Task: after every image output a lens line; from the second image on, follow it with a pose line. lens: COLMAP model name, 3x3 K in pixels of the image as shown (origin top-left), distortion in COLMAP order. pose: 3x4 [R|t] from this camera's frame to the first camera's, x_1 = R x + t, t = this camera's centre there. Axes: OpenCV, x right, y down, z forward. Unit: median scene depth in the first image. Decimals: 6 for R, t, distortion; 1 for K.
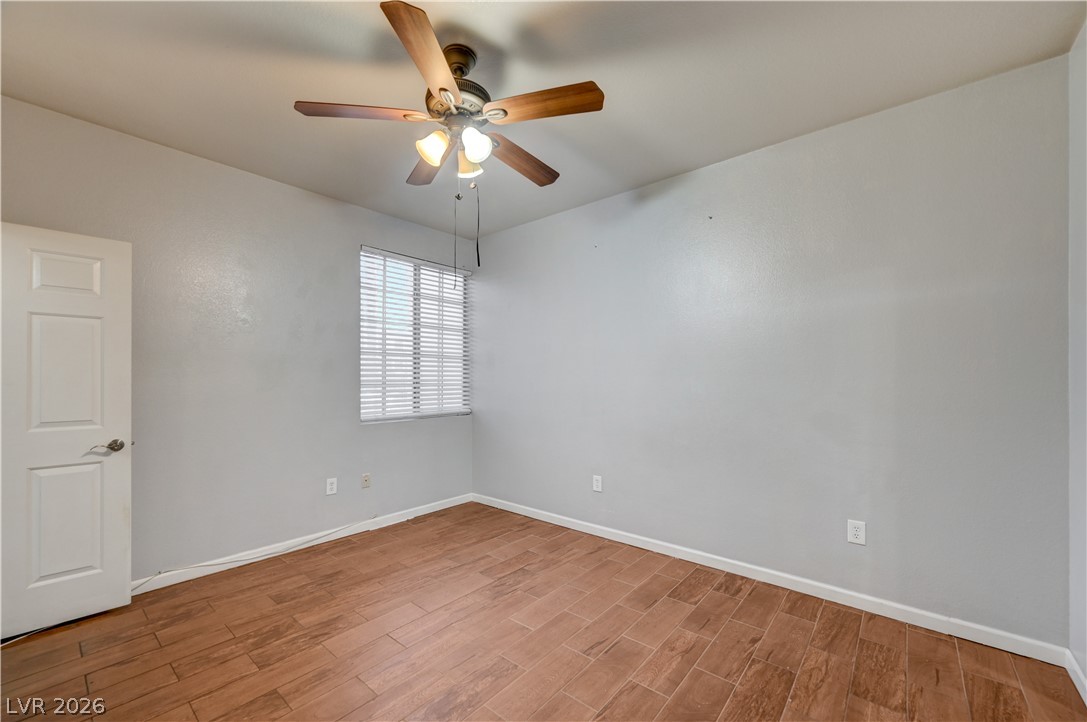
lens RADIAL K [[434.6, 0, 543.4], [0, 434.6, 371.2], [0, 0, 1]] dist [0.002134, 0.000931]
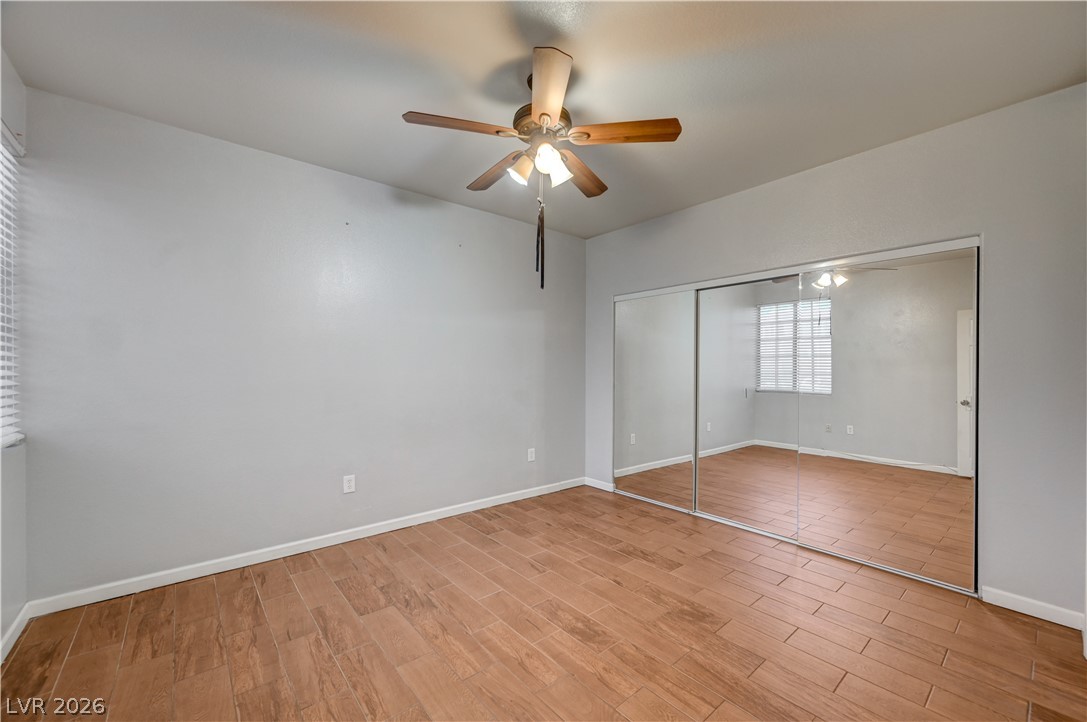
lens RADIAL K [[434.6, 0, 544.6], [0, 434.6, 364.7], [0, 0, 1]] dist [0.002134, 0.000931]
pose [[0.169412, 0.008845, 0.985506, -0.827548], [-0.017277, 0.999833, -0.006003, 0.005963], [-0.985394, -0.016009, 0.169537, 0.515365]]
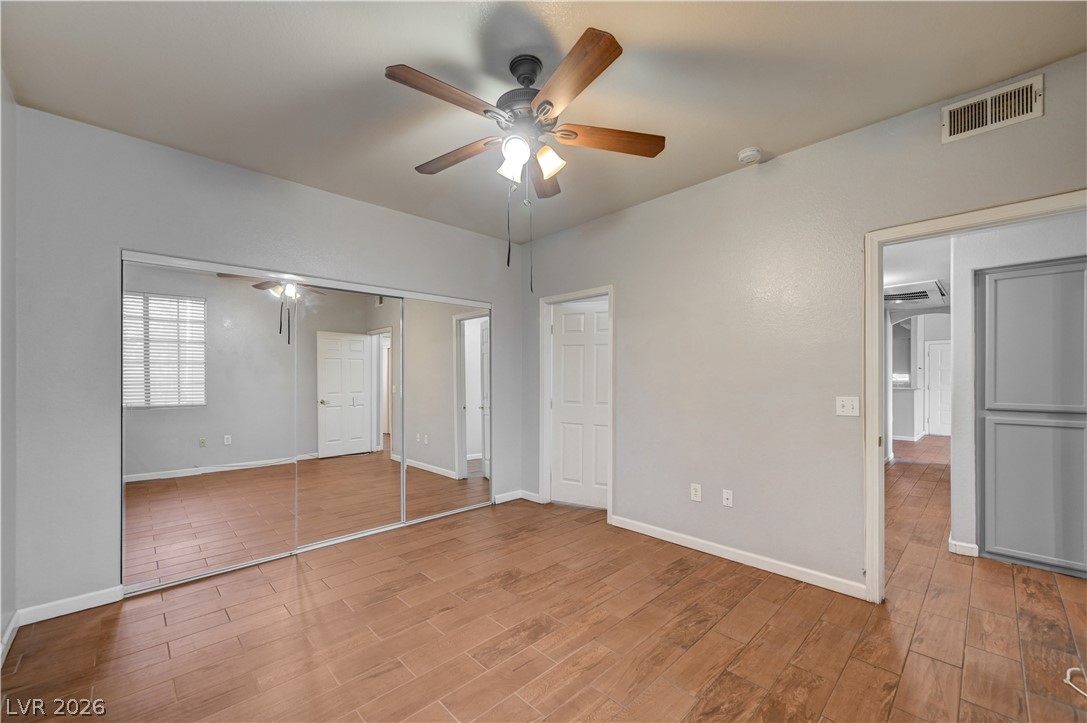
lens RADIAL K [[434.6, 0, 549.8], [0, 434.6, 372.1], [0, 0, 1]] dist [0.002134, 0.000931]
pose [[-0.996087, 0.002916, 0.088332, -0.213362], [0.000423, 0.999601, -0.028235, 0.019552], [-0.088379, -0.028087, -0.995691, 1.296324]]
